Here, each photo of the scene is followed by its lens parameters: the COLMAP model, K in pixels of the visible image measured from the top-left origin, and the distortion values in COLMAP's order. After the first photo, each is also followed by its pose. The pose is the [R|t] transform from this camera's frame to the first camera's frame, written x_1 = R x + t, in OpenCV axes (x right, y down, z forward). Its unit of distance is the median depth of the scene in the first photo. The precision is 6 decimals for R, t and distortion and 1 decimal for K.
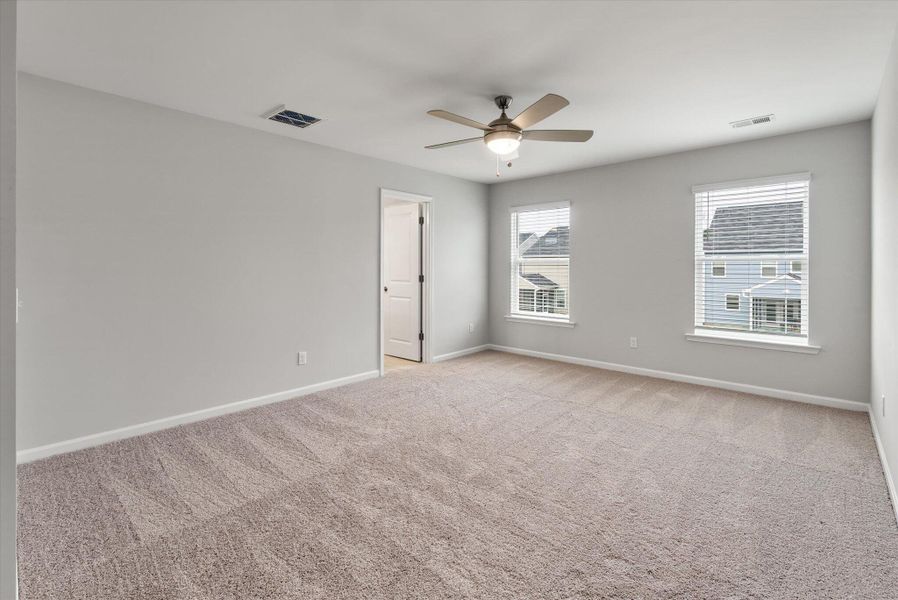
lens RADIAL K [[410.4, 0, 447.8], [0, 410.4, 271.8], [0, 0, 1]] dist [0.002030, 0.000187]
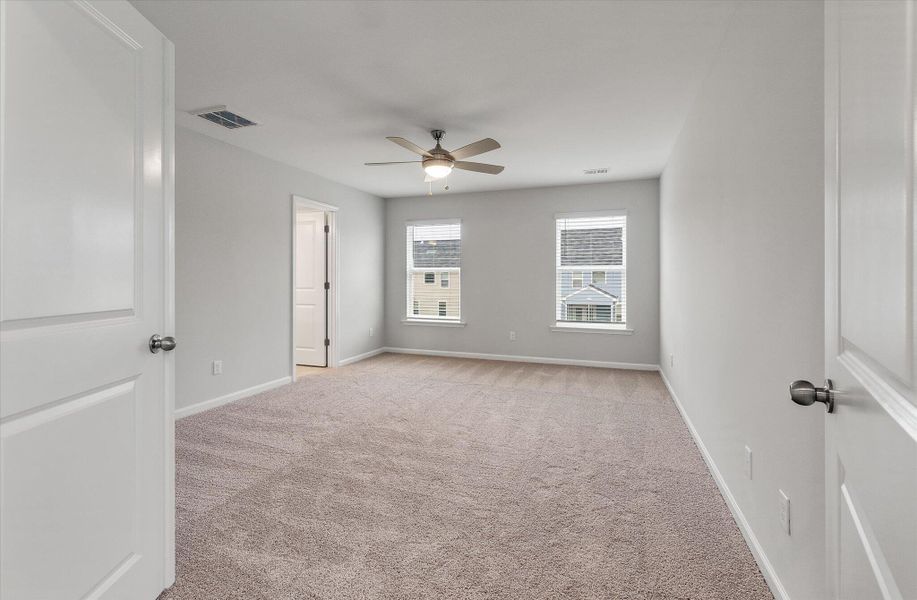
lens RADIAL K [[410.1, 0, 461.3], [0, 410.1, 282.4], [0, 0, 1]] dist [-0.000789, 0.000030]
pose [[0.921794, 0.000587, 0.387679, -0.220320], [0.001591, 0.999985, -0.005297, 0.020710], [-0.387677, 0.005499, 0.921779, -0.107832]]
